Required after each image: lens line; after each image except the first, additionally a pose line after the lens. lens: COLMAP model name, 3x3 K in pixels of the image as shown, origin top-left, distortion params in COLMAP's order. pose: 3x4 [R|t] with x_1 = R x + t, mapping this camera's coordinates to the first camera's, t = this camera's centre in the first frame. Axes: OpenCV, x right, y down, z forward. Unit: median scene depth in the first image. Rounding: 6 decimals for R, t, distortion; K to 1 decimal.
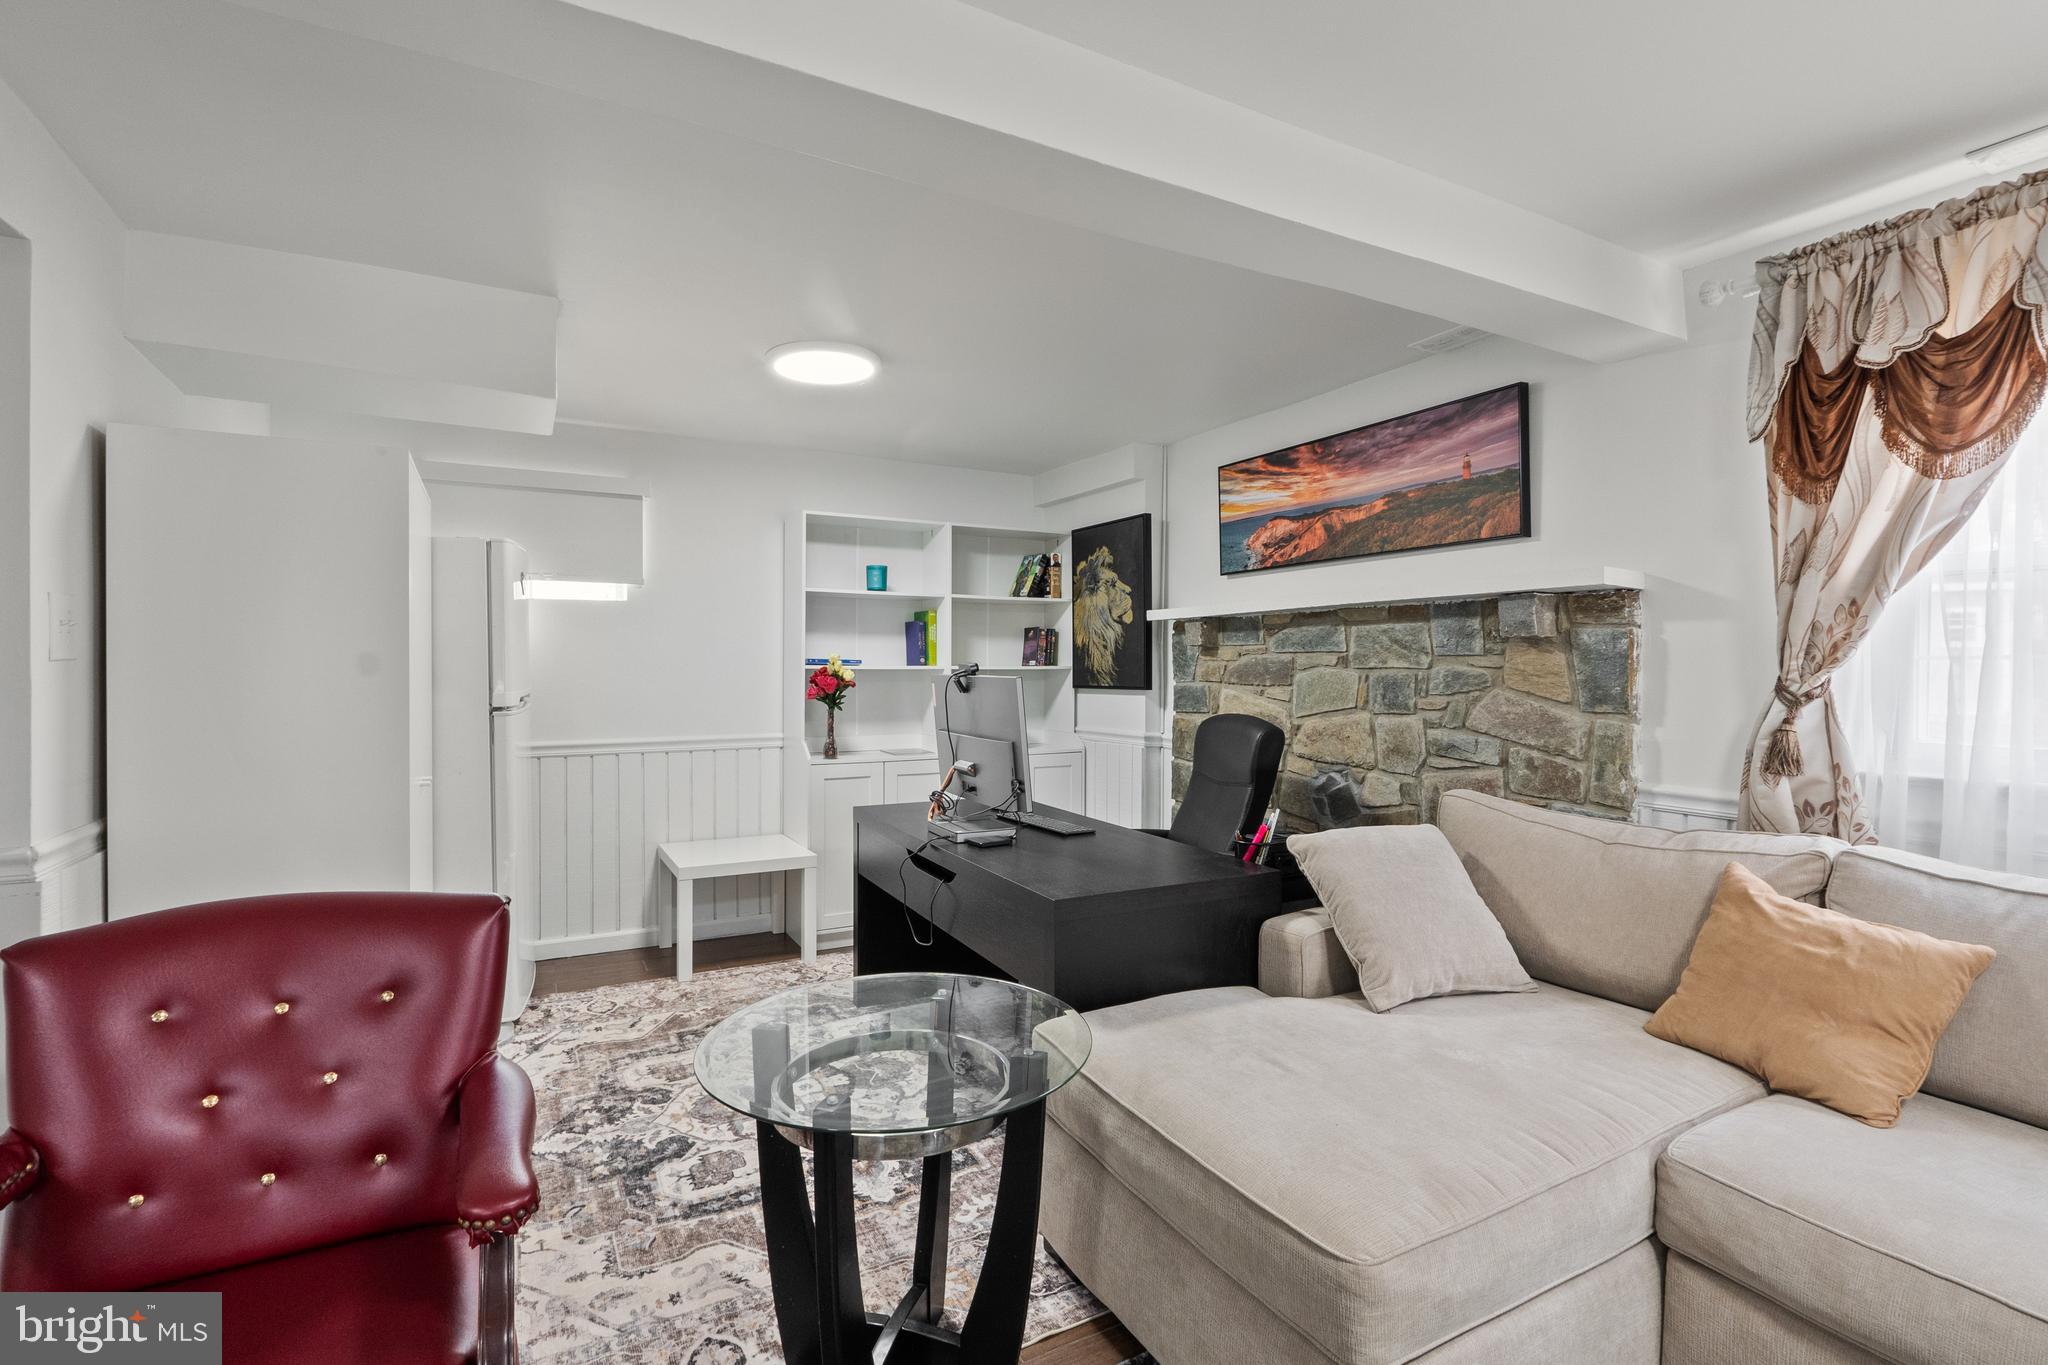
lens RADIAL K [[942.9, 0, 1017.9], [0, 942.9, 673.6], [0, 0, 1]] dist [-0.004959, -0.000543]
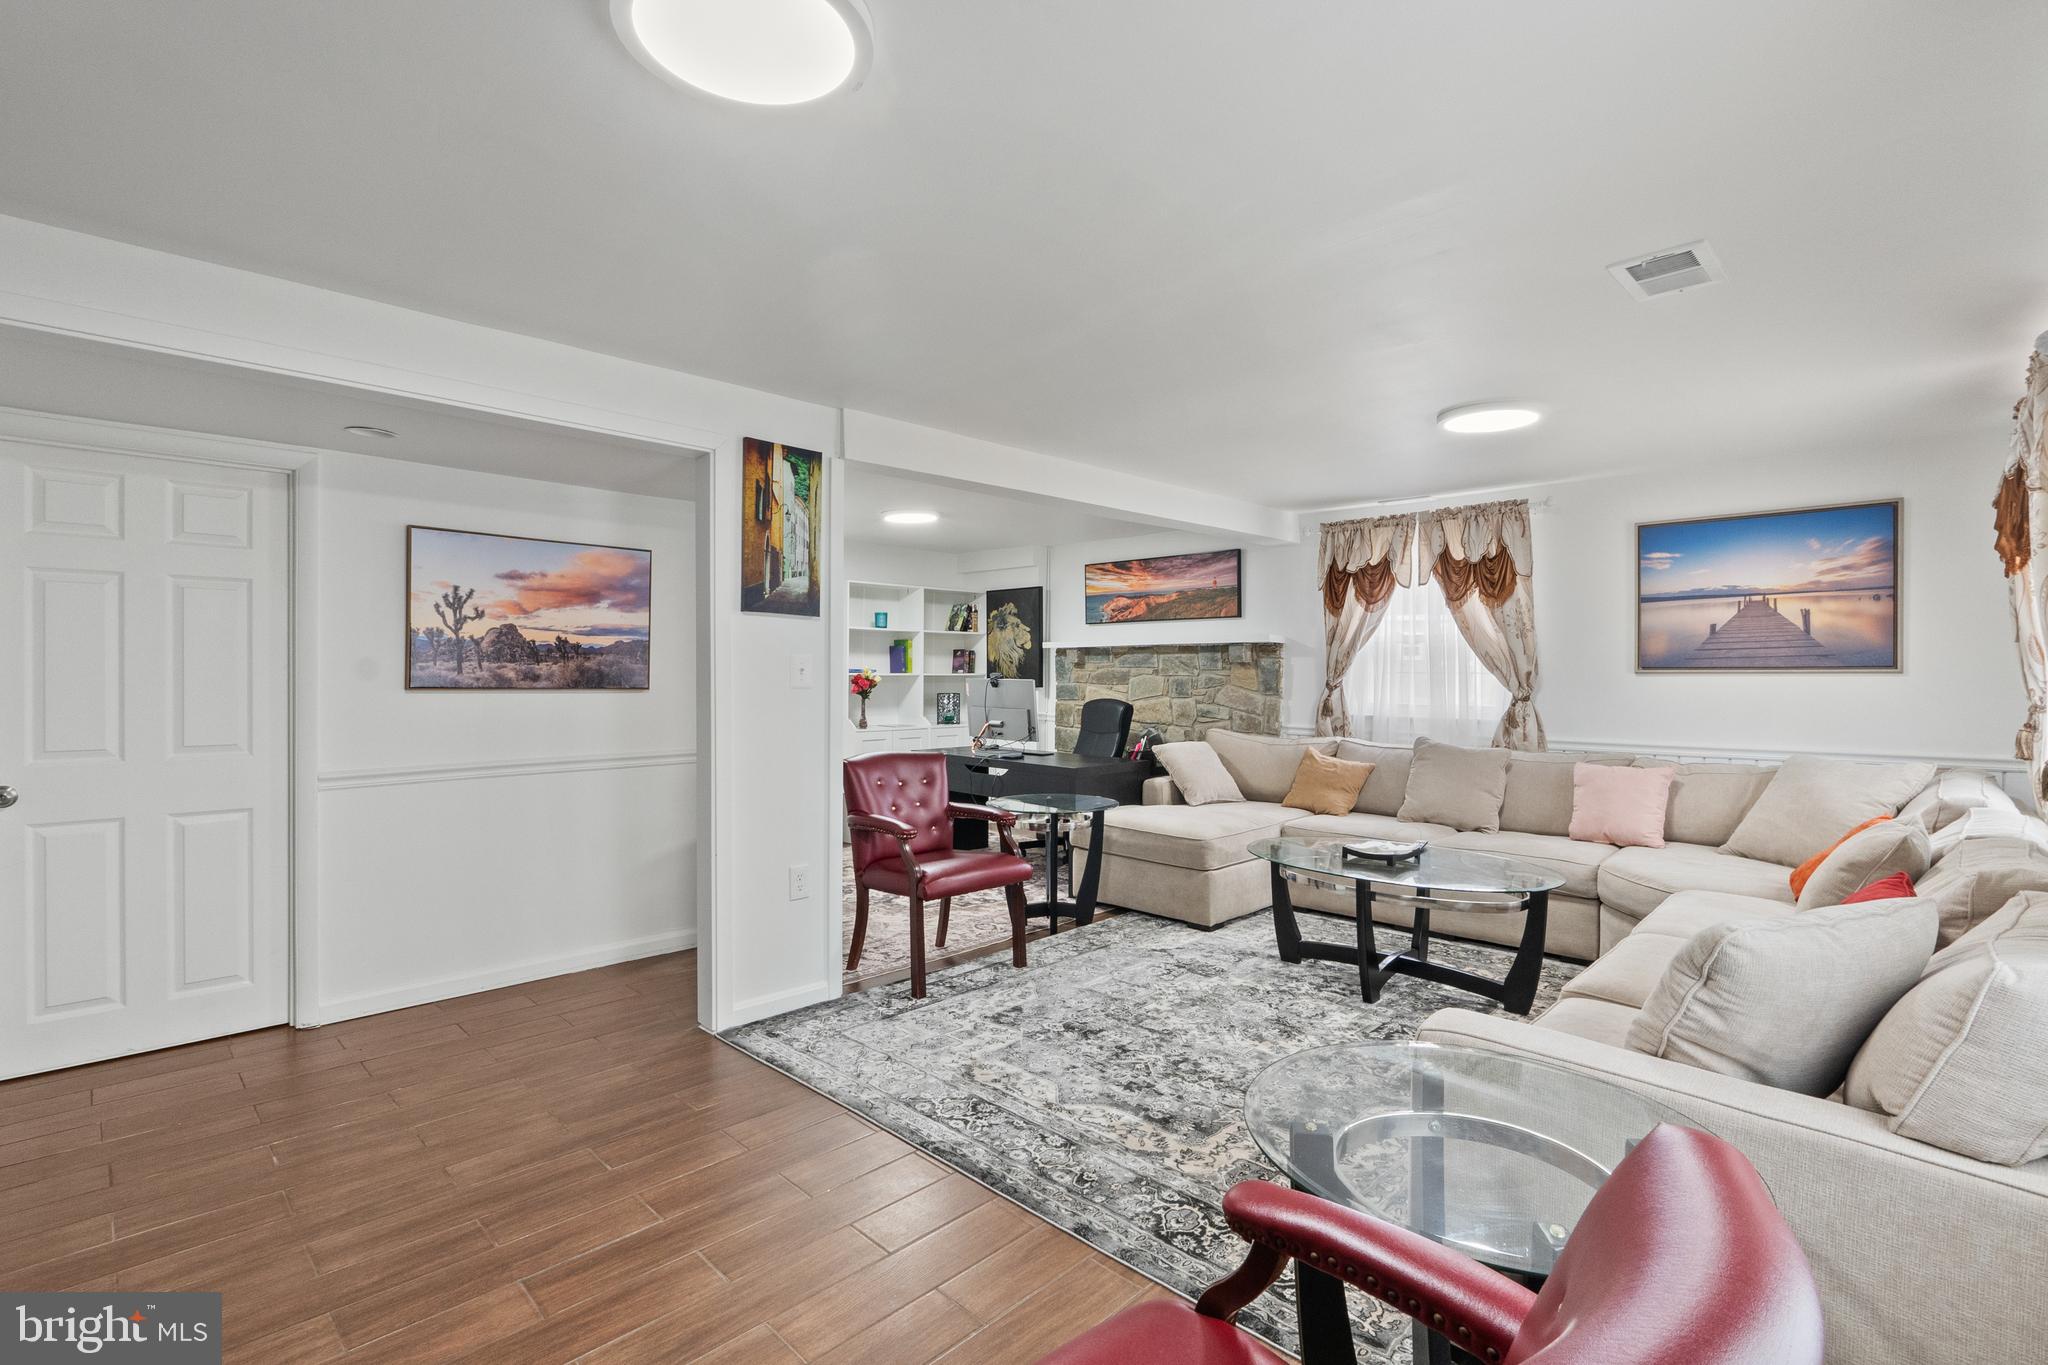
lens RADIAL K [[958.6, 0, 1020.4], [0, 958.6, 679.0], [0, 0, 1]] dist [-0.000375, -0.000118]
pose [[0.957461, -0.000098, 0.288562, -0.524399], [-0.000384, 0.999999, 0.001615, -0.001332], [-0.288562, -0.001657, 0.957460, -0.877677]]
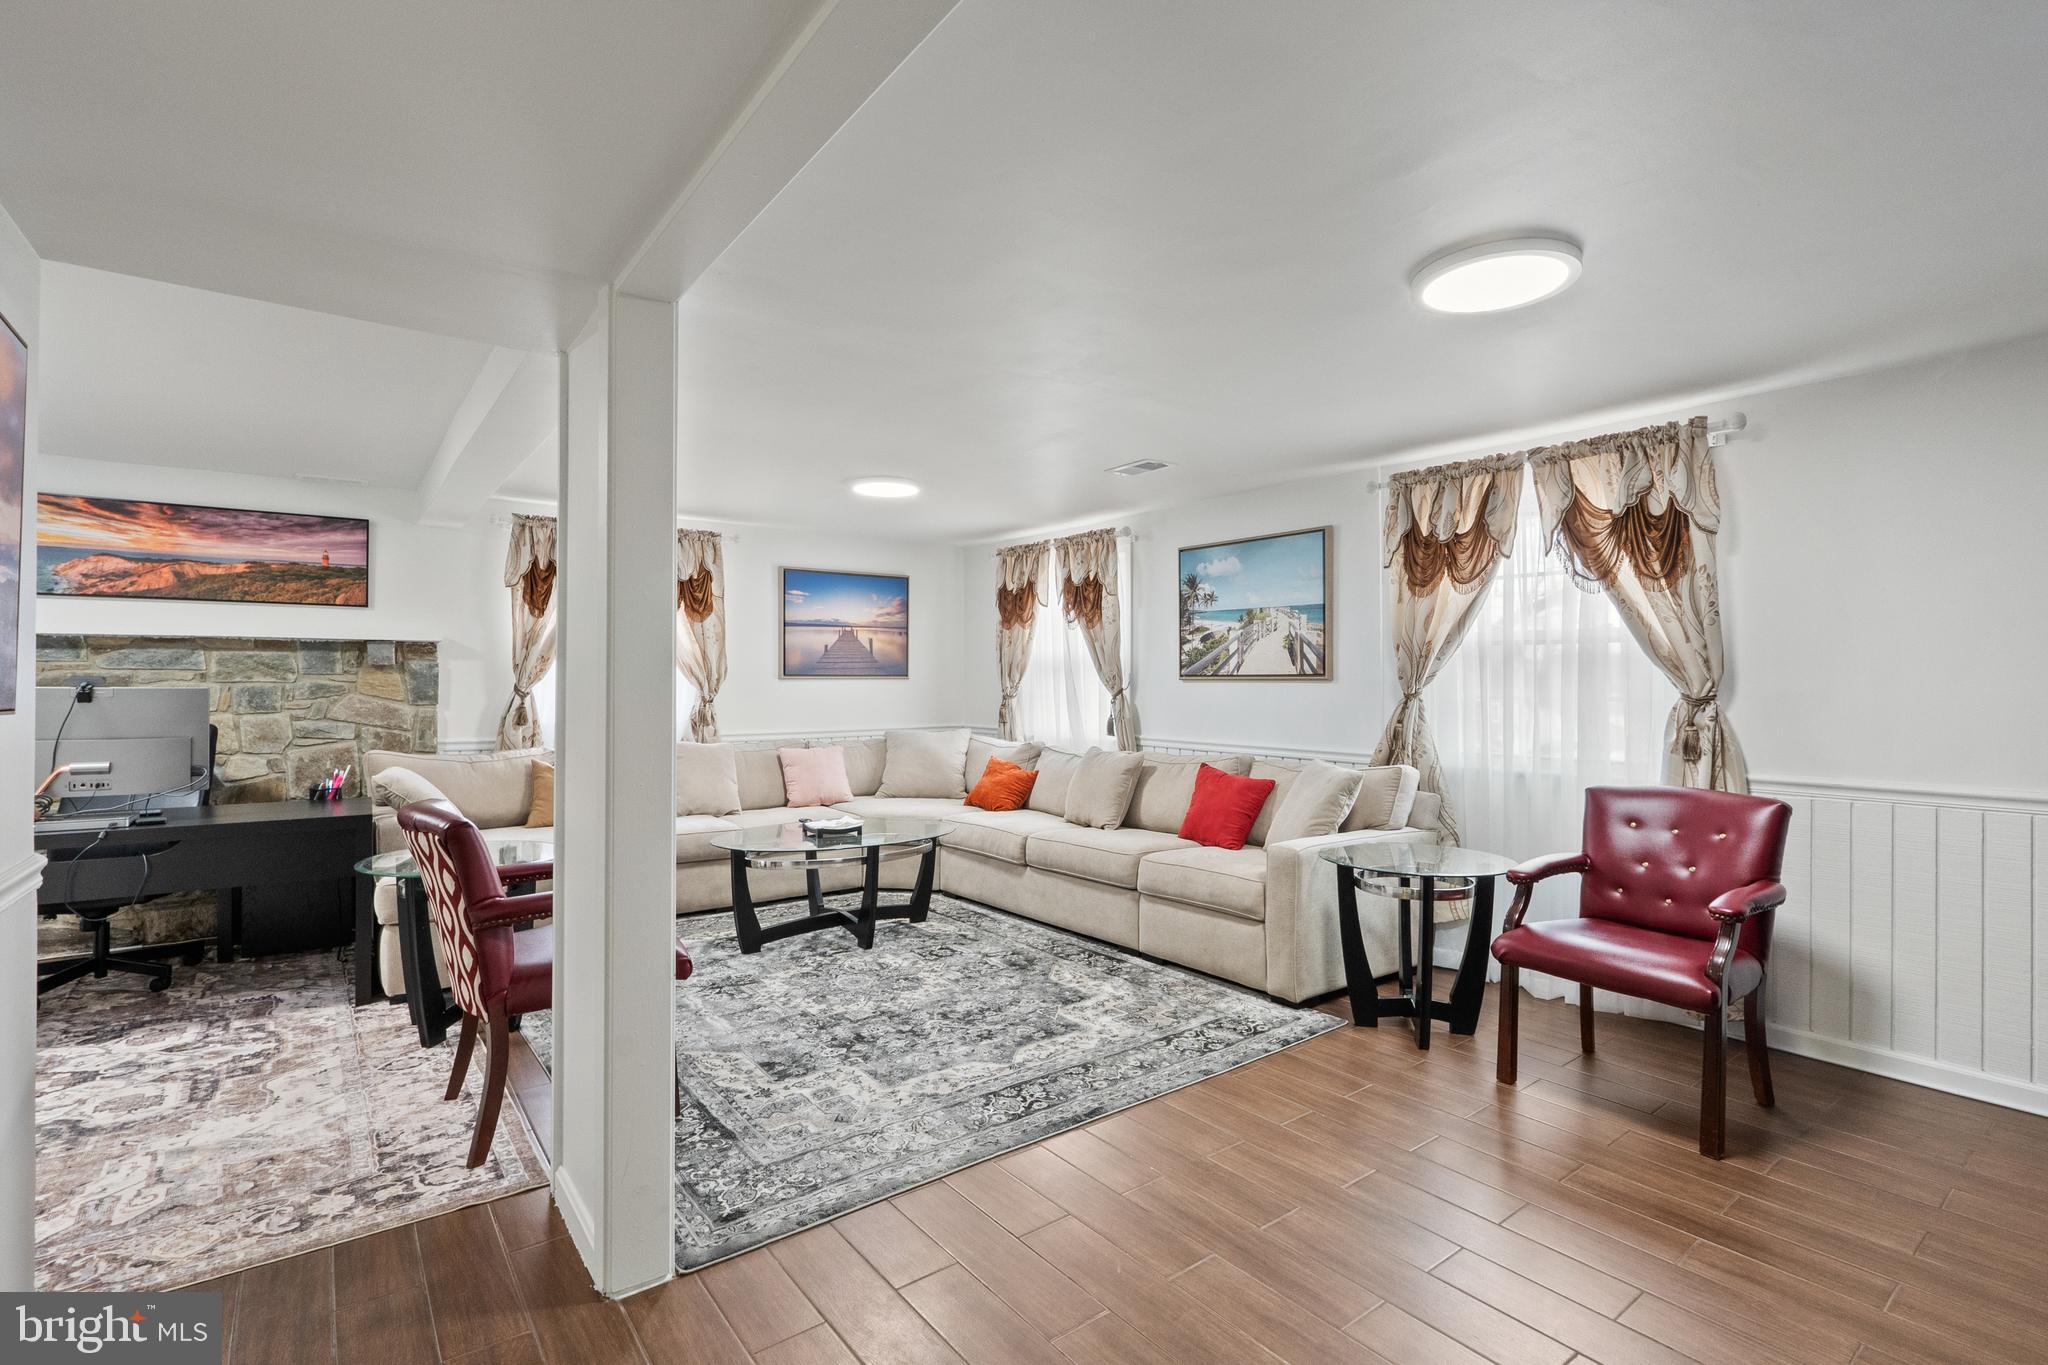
lens RADIAL K [[942.9, 0, 1017.9], [0, 942.9, 673.6], [0, 0, 1]] dist [-0.004959, -0.000543]
pose [[-0.147019, 0.010939, 0.989073, -1.159431], [0.006728, 0.999927, -0.010059, 0.003582], [-0.989111, 0.005176, -0.147081, 0.047258]]
